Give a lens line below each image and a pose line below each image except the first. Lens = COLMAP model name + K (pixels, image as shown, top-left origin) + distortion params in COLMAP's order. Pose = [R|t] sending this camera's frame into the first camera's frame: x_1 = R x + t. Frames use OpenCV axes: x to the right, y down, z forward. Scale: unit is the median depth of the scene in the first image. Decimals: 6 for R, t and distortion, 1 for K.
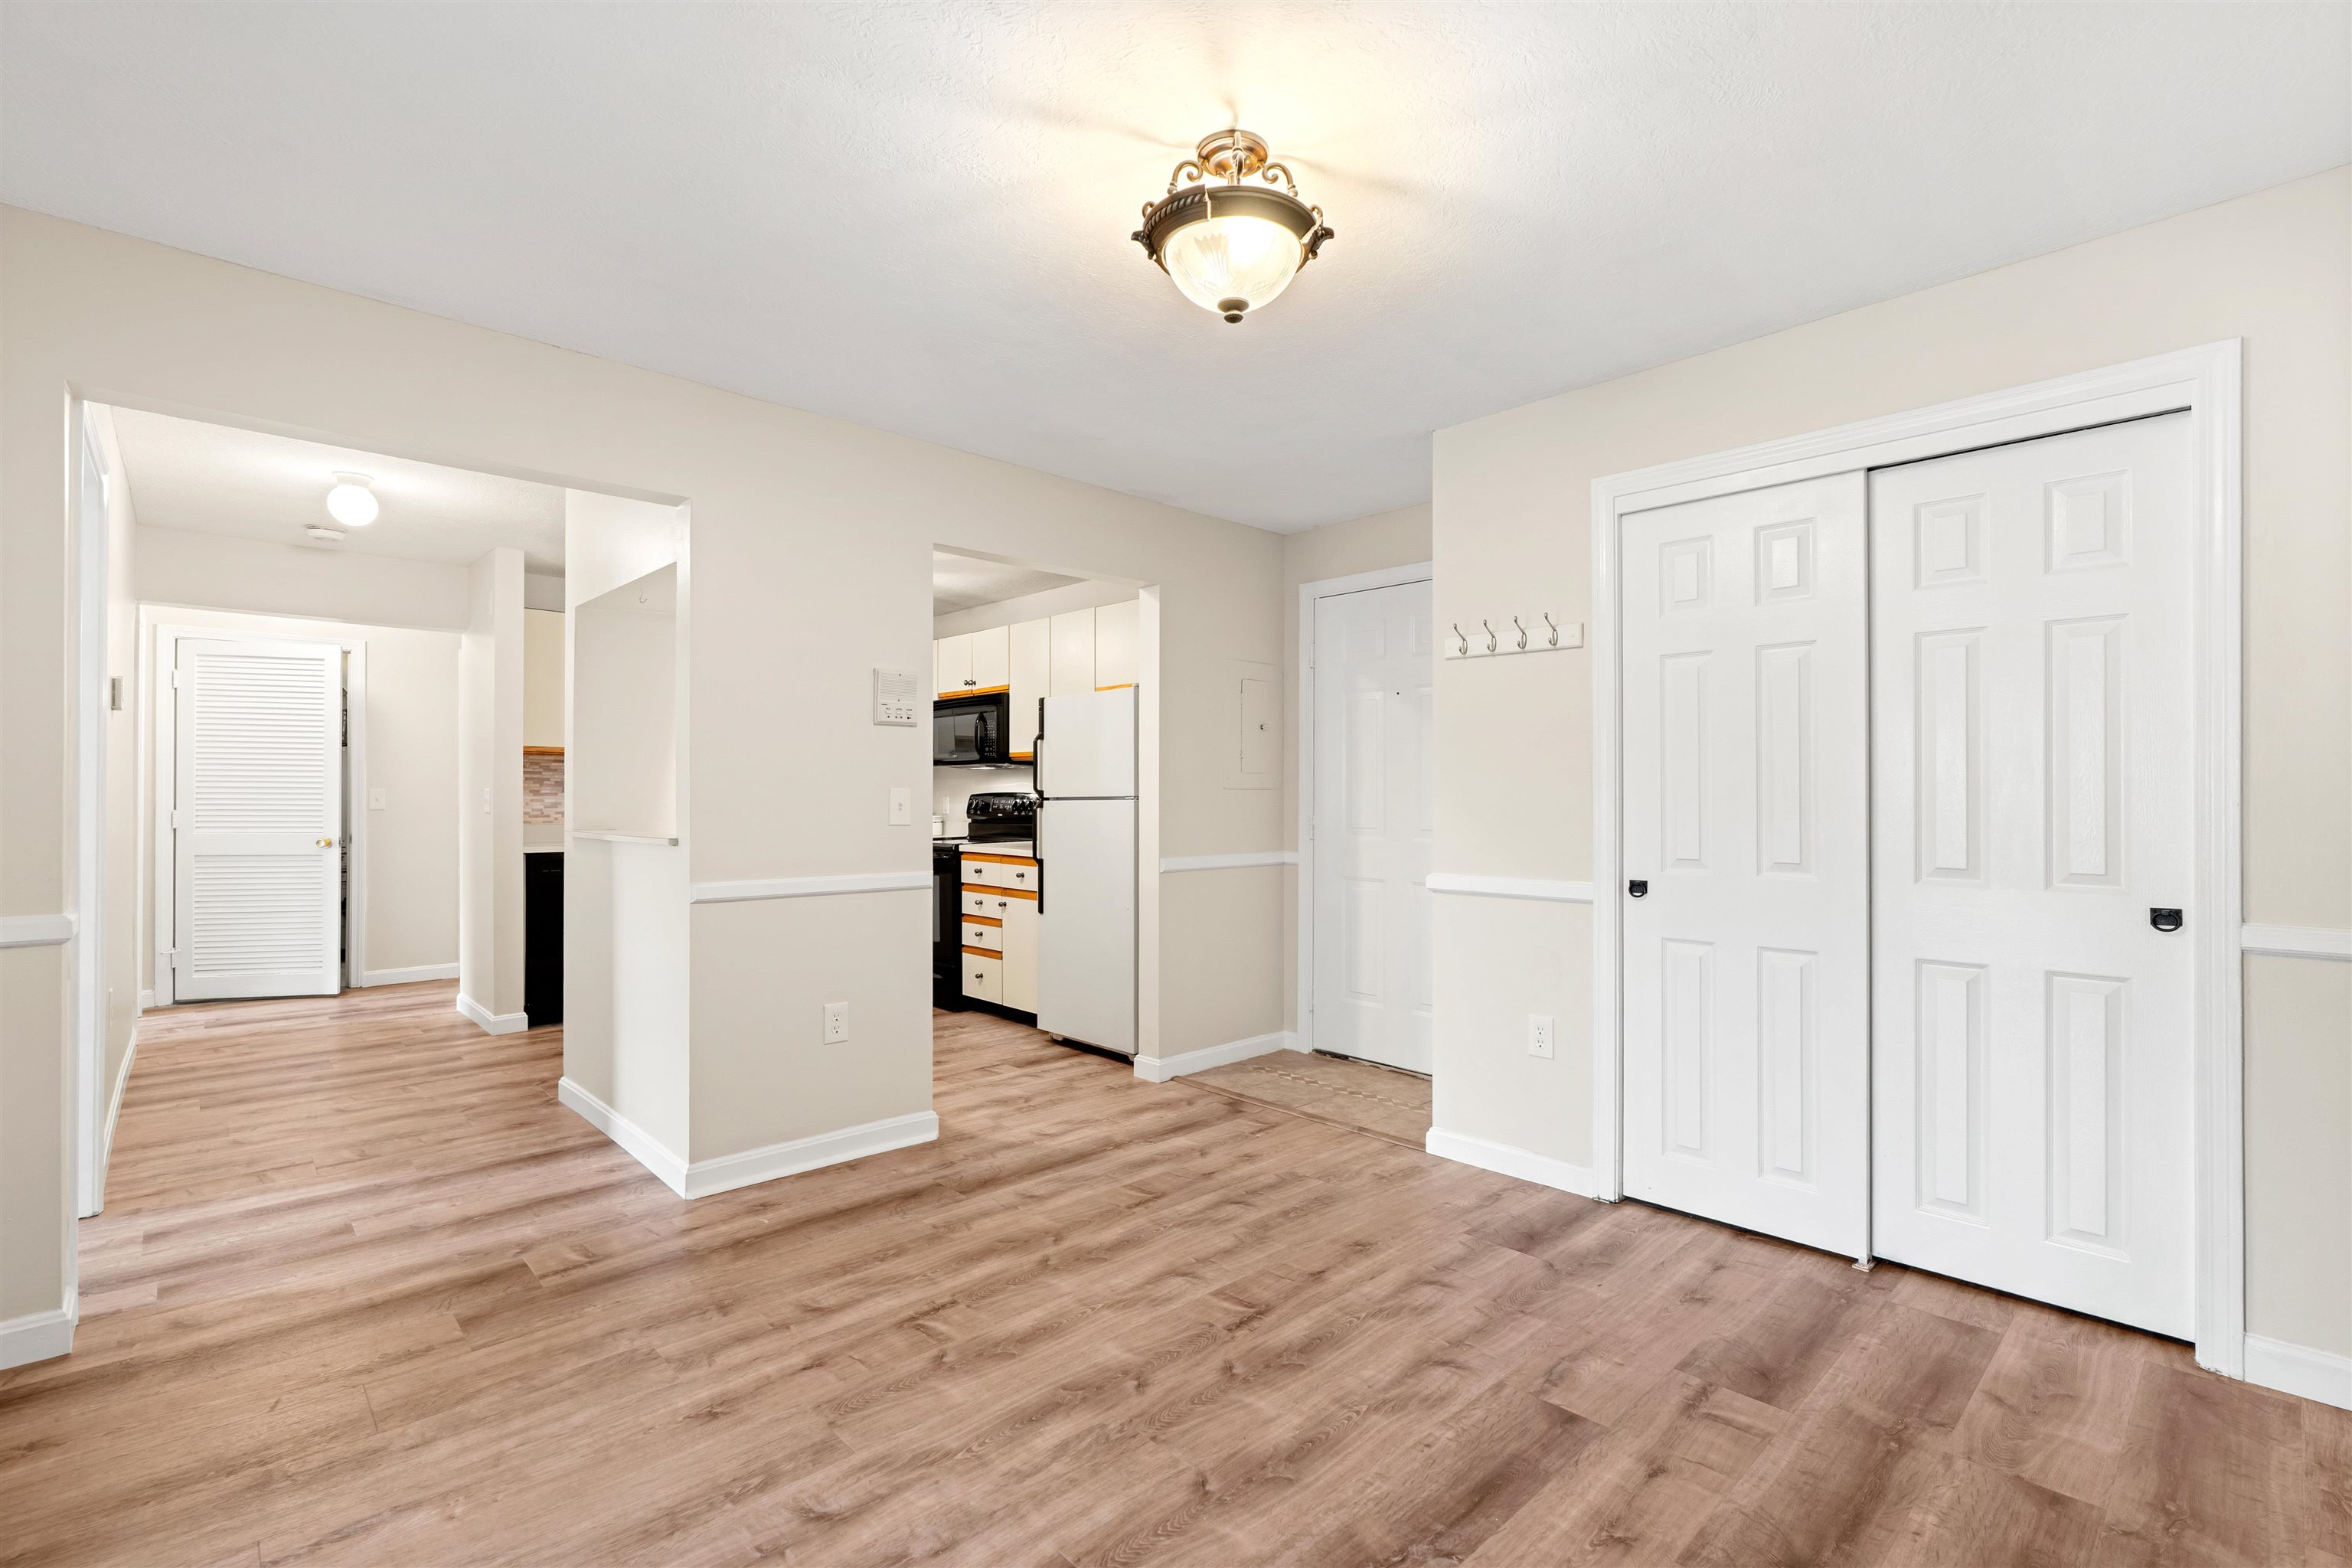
lens RADIAL K [[1061.4, 0, 1176.4], [0, 1061.4, 779.8], [0, 0, 1]] dist [-0.009185, 0.002563]
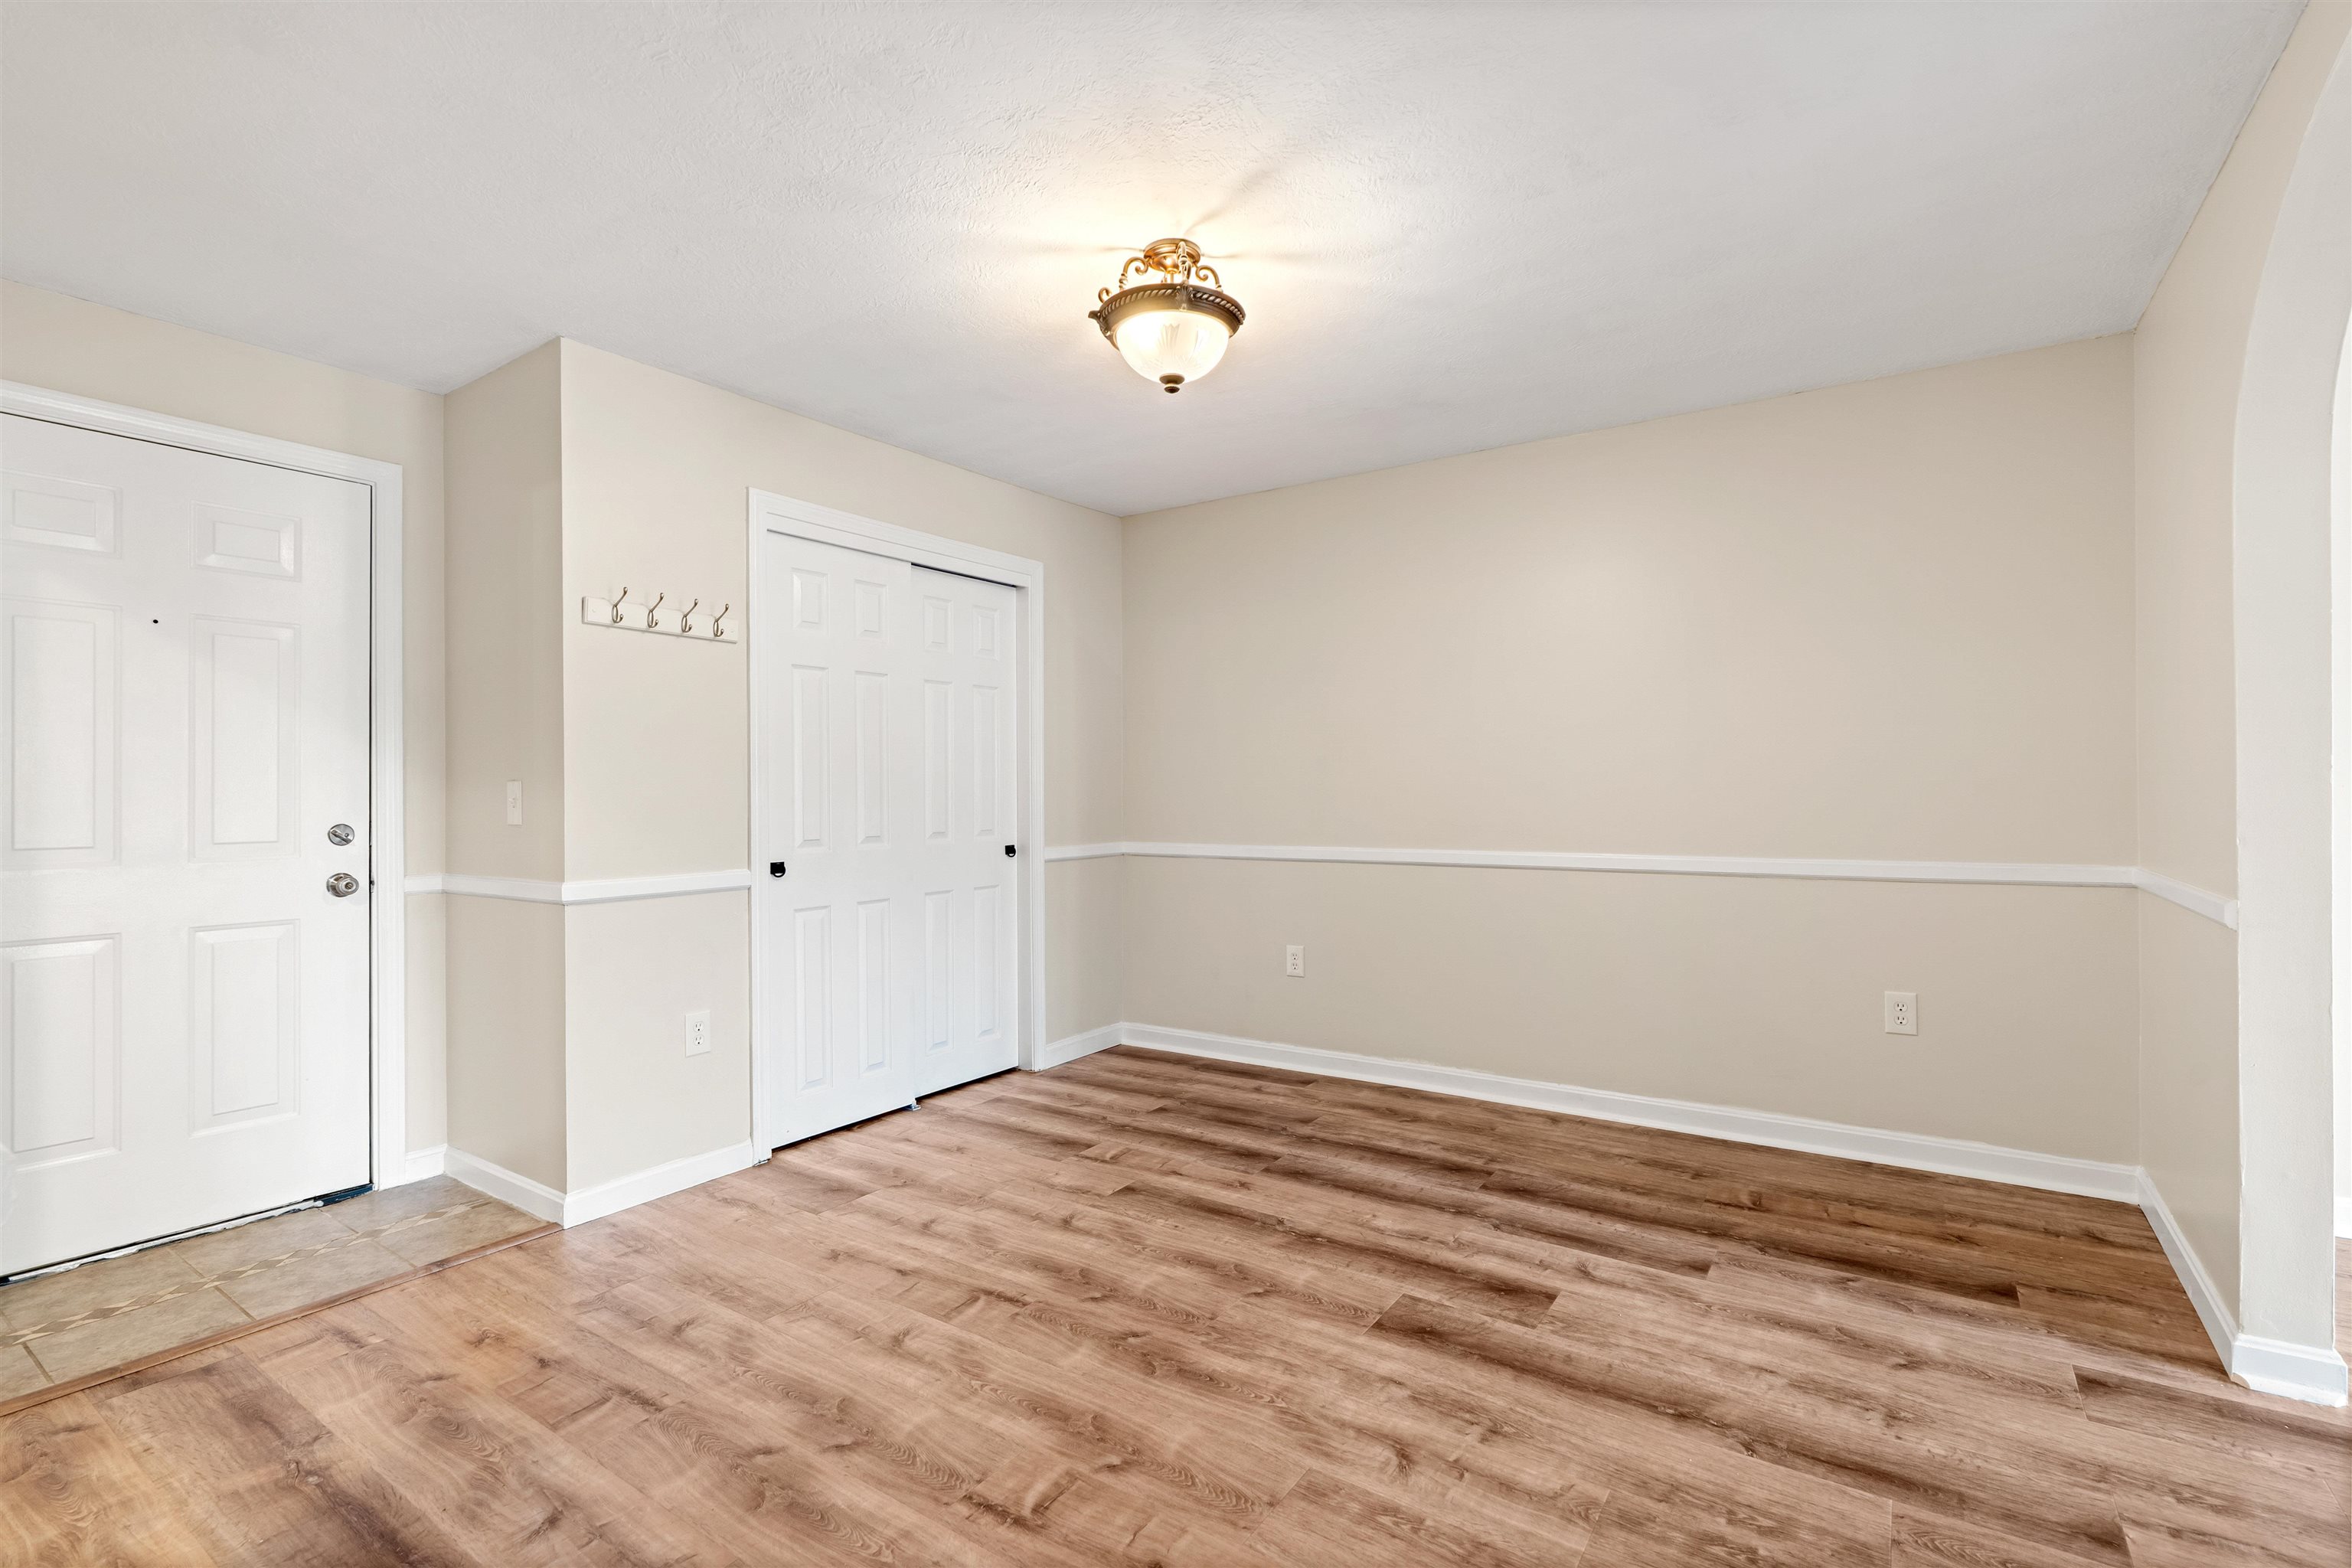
lens RADIAL K [[1061.4, 0, 1192.6], [0, 1061.4, 778.5], [0, 0, 1]] dist [-0.009185, 0.002563]
pose [[-0.218899, 0.013297, 0.975657, -0.850021], [-0.005638, 0.999873, -0.014893, 0.023362], [-0.975731, -0.008761, -0.218796, 0.921005]]
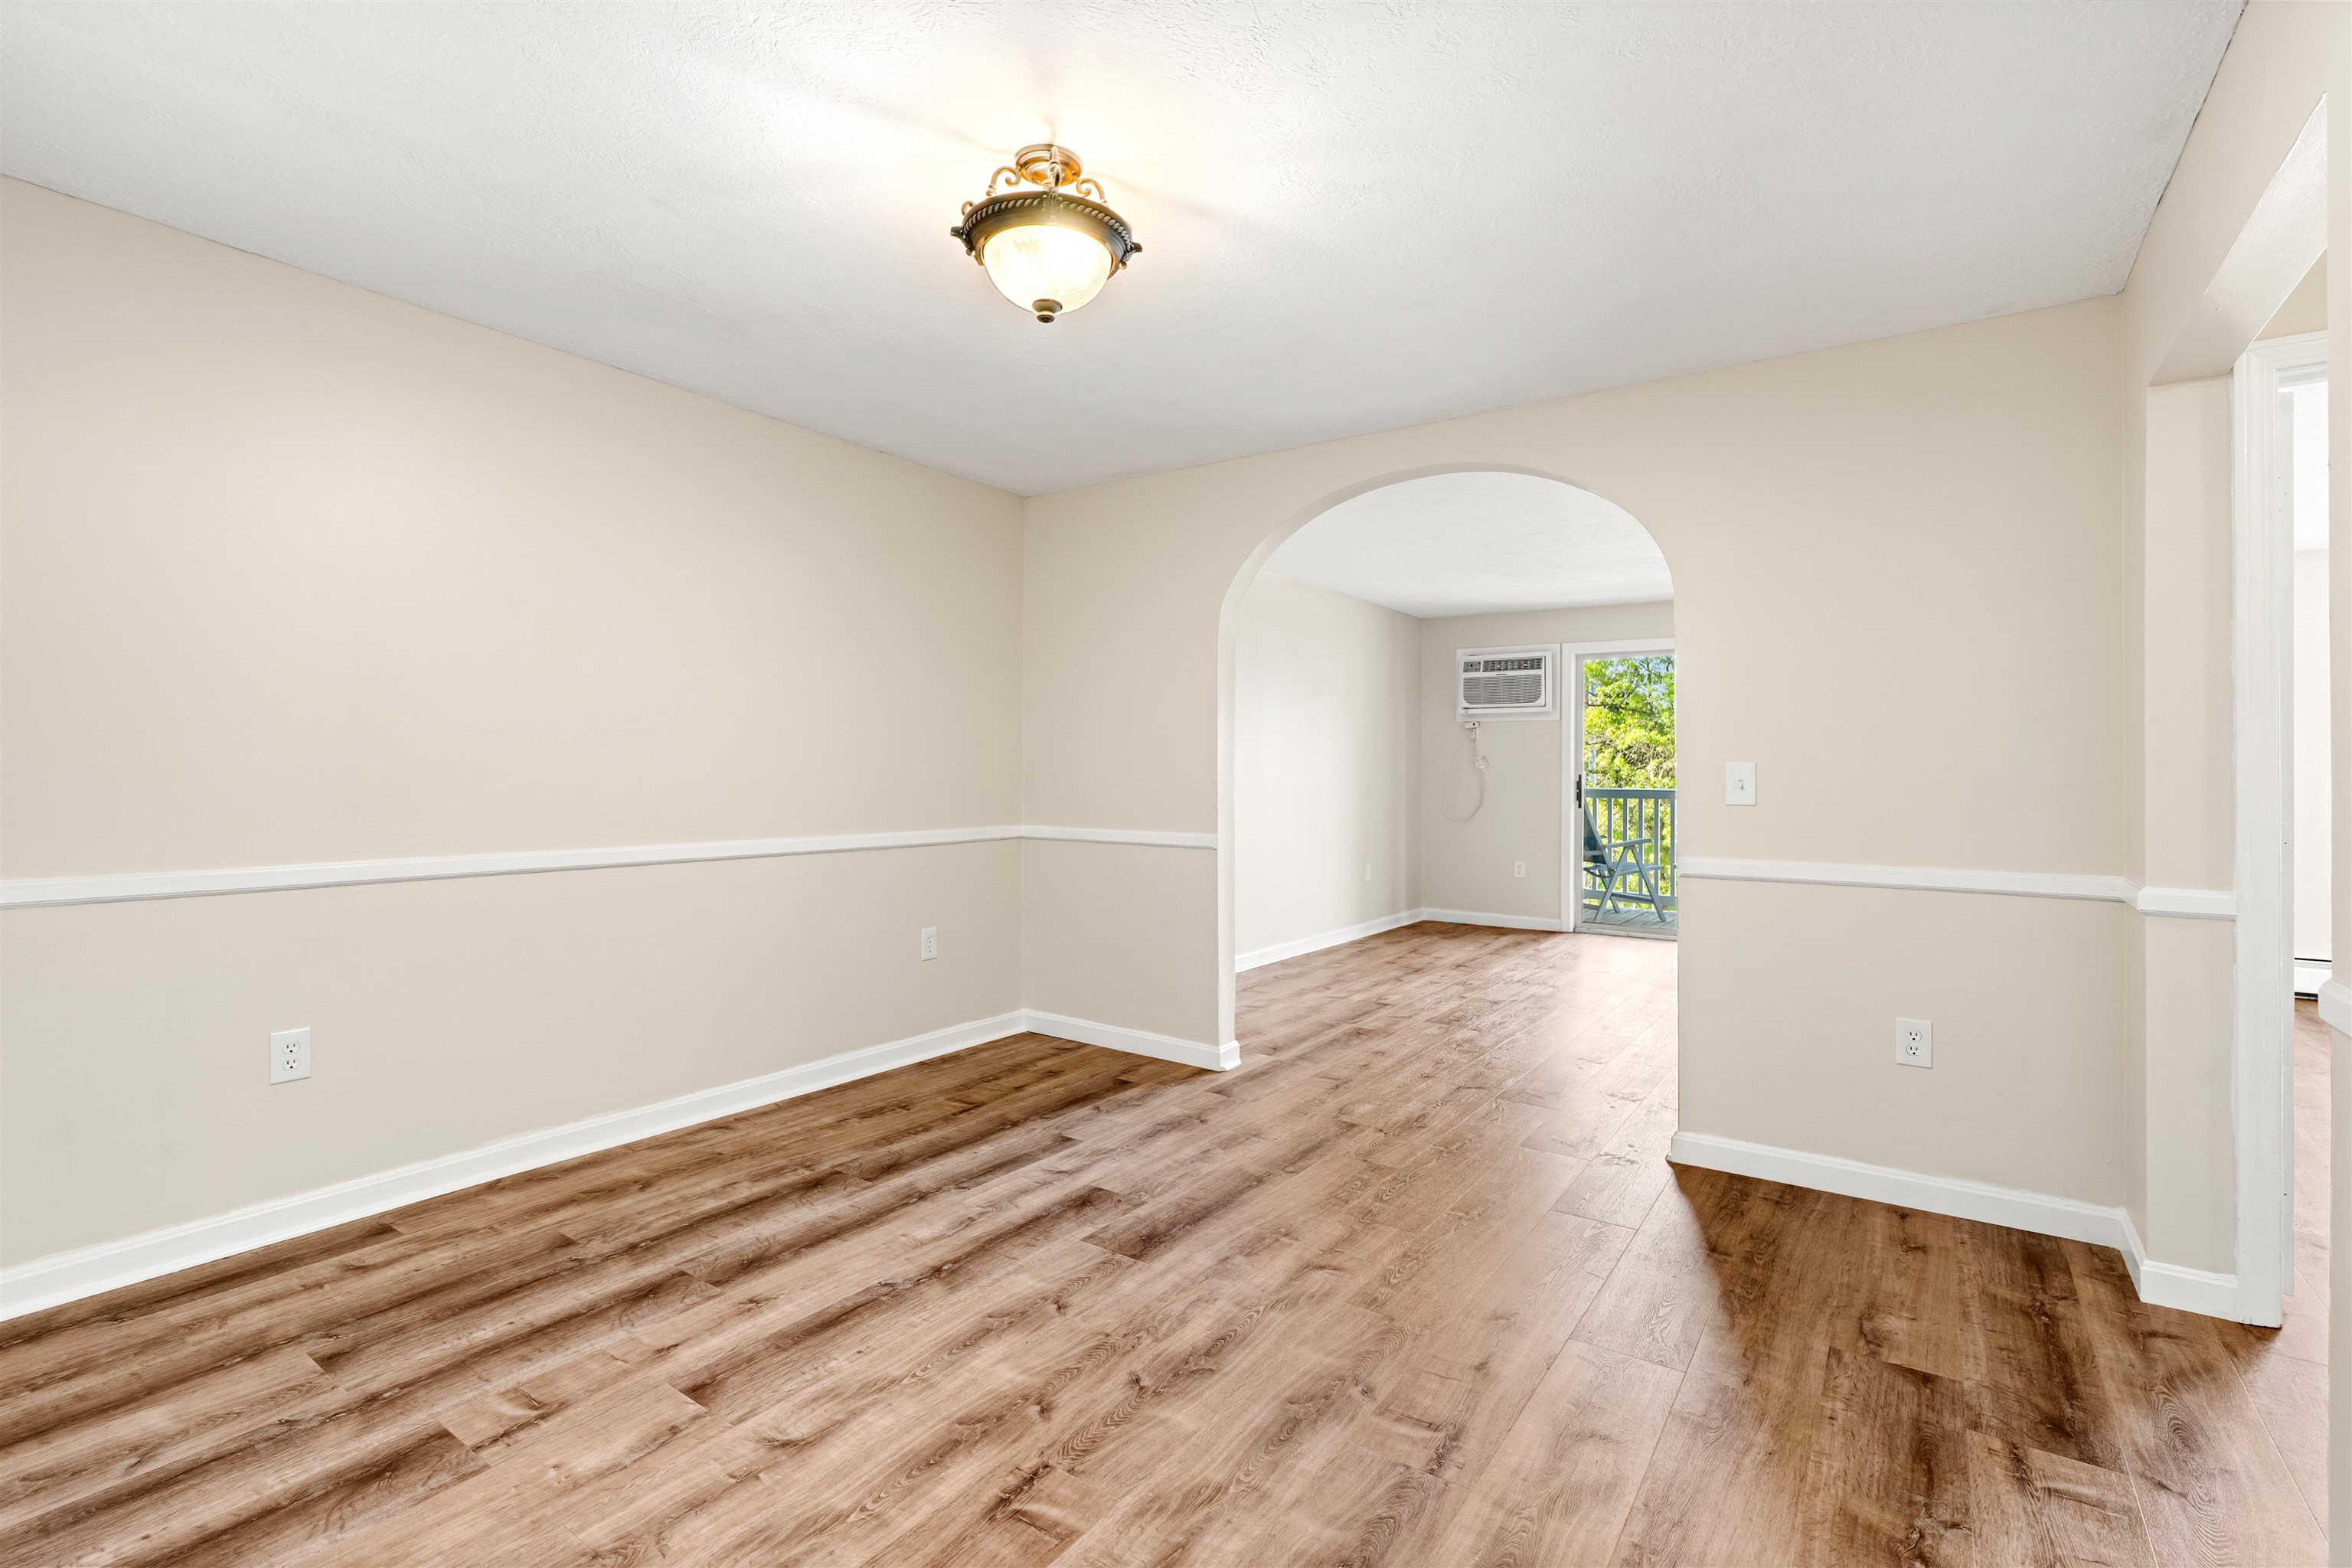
lens RADIAL K [[1061.4, 0, 1175.6], [0, 1061.4, 763.8], [0, 0, 1]] dist [-0.009185, 0.002563]
pose [[-0.979251, -0.010392, -0.202385, 0.102100], [-0.006079, 0.999741, -0.021921, 0.026148], [0.202561, -0.020236, -0.979061, 1.527774]]
